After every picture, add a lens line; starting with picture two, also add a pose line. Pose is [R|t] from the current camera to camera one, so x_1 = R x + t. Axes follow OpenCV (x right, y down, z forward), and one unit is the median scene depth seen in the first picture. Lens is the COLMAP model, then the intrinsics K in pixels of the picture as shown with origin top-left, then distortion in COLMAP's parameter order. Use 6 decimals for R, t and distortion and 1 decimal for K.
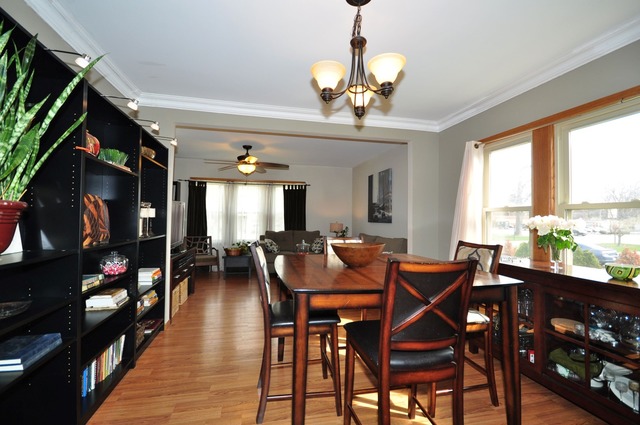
lens RADIAL K [[288.6, 0, 315.9], [0, 288.6, 210.5], [0, 0, 1]] dist [0.009387, -0.001806]
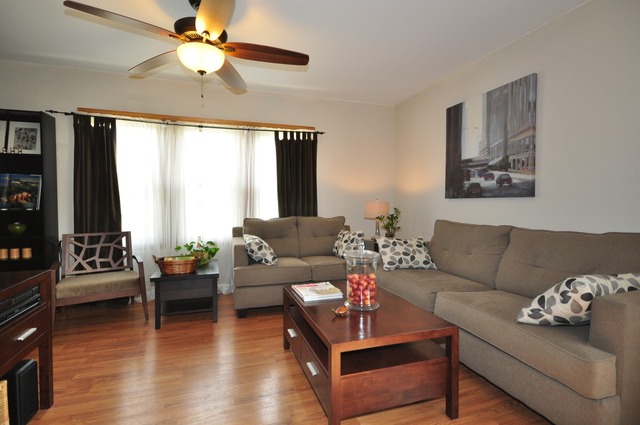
lens RADIAL K [[321.9, 0, 321.4], [0, 321.9, 211.4], [0, 0, 1]] dist [0.001413, 0.000102]
pose [[0.993932, -0.017178, 0.108648, -0.102019], [0.011114, 0.998359, 0.056174, 0.027768], [-0.109435, -0.054625, 0.992492, 0.430682]]
